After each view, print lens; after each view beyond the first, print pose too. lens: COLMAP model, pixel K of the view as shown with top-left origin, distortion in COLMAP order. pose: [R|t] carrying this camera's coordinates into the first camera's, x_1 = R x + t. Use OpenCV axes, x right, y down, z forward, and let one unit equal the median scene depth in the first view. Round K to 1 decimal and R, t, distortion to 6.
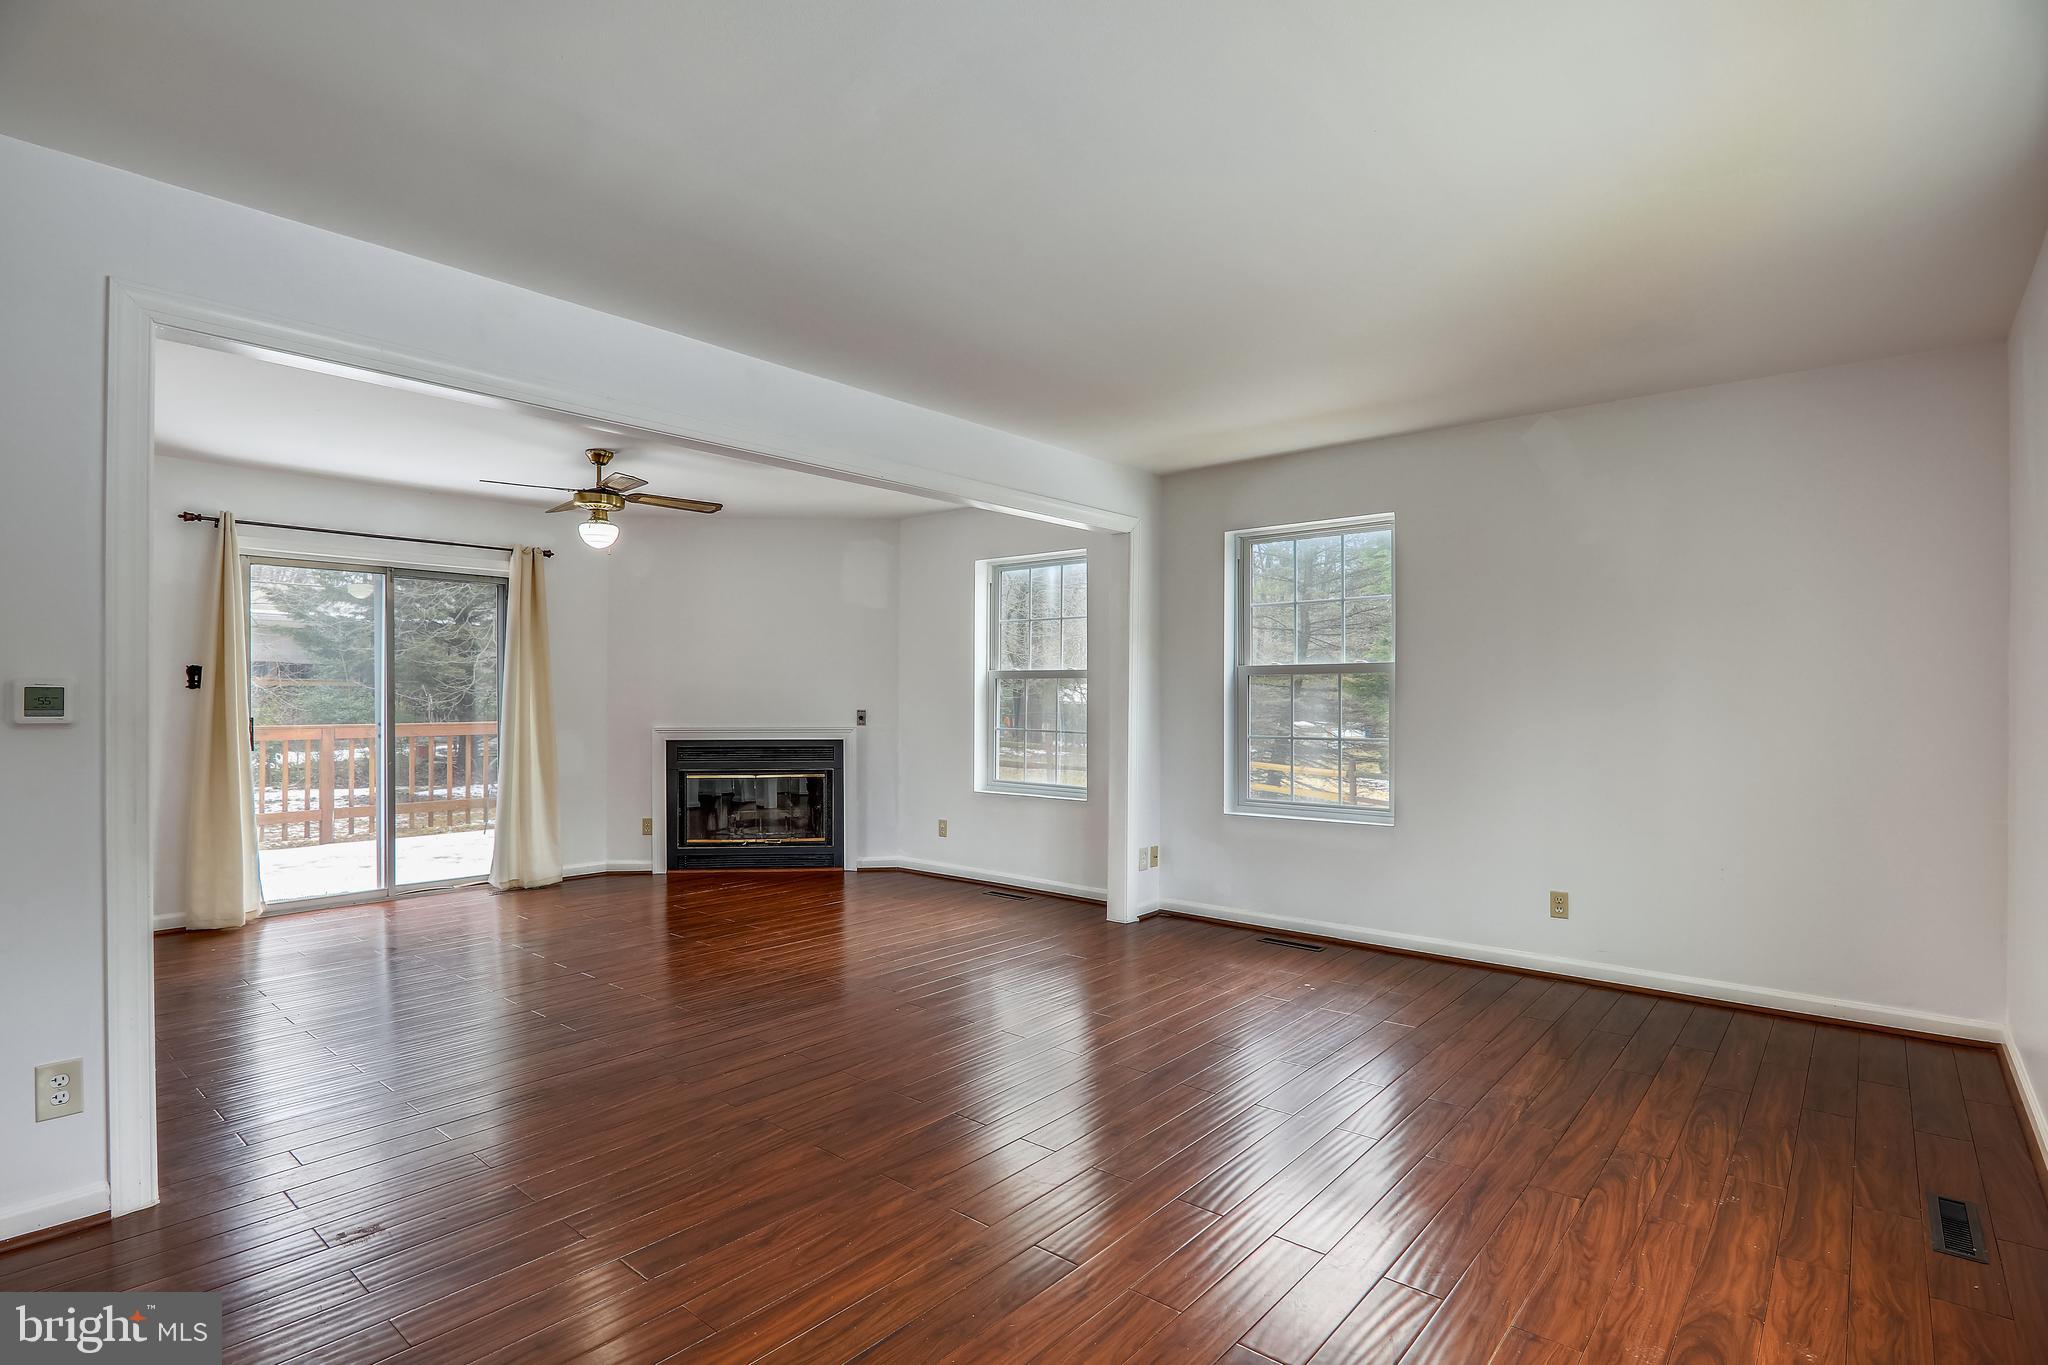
lens RADIAL K [[1007.2, 0, 1014.3], [0, 1007.2, 691.6], [0, 0, 1]] dist [-0.013003, -0.000276]
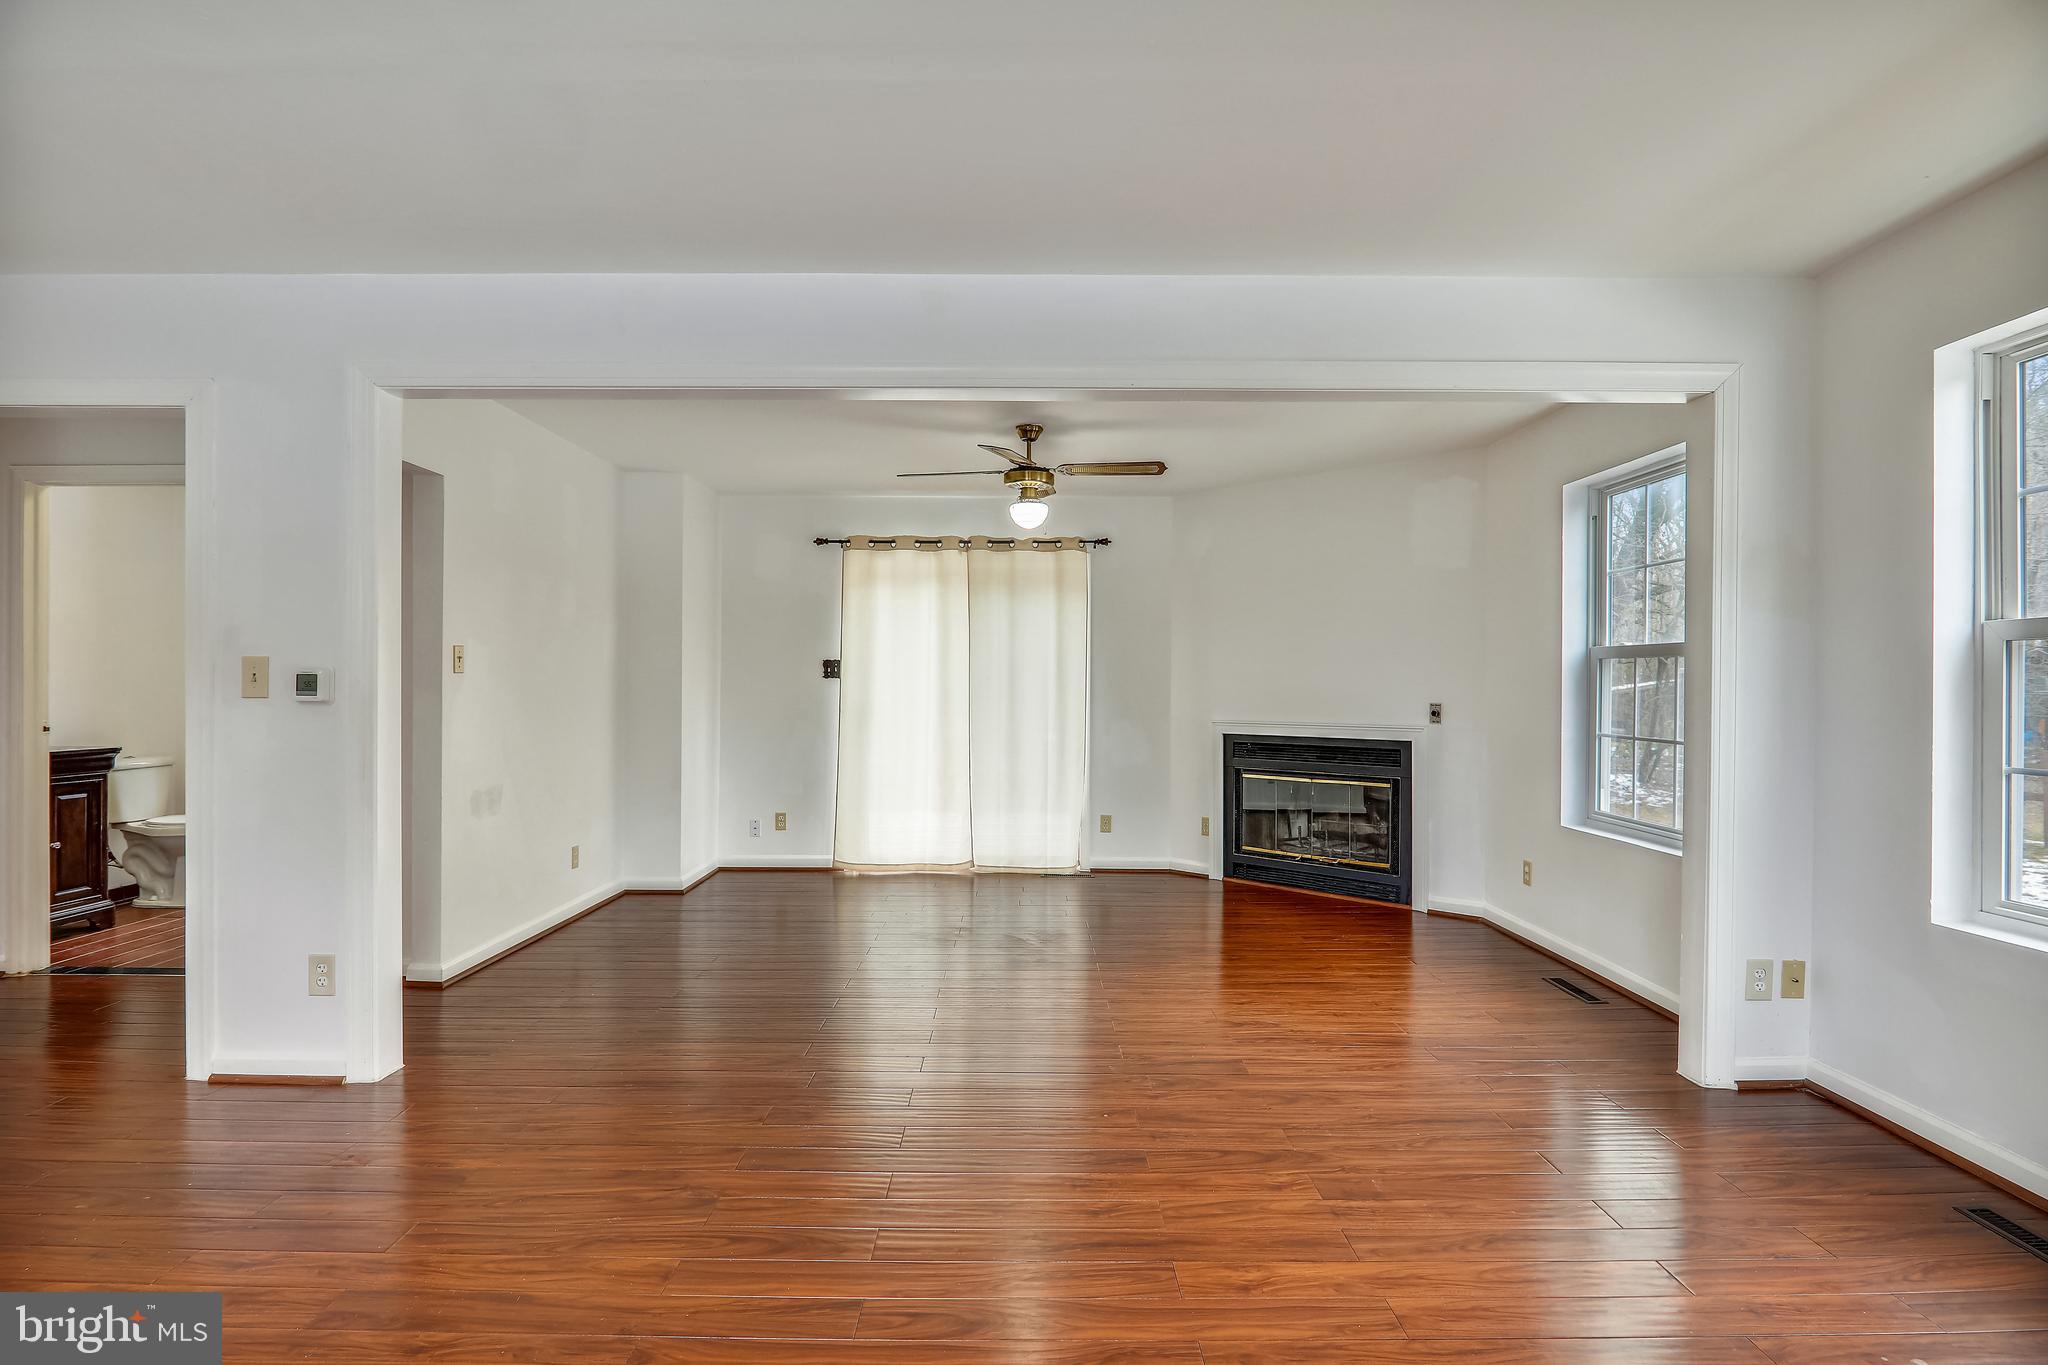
lens RADIAL K [[1008.4, 0, 1024.0], [0, 1008.4, 682.5], [0, 0, 1]] dist [-0.004974, -0.000426]
pose [[0.657778, -0.001527, -0.753210, 0.221615], [0.001082, 0.999999, -0.001083, 0.003210], [0.753211, -0.000102, 0.657779, 0.268277]]
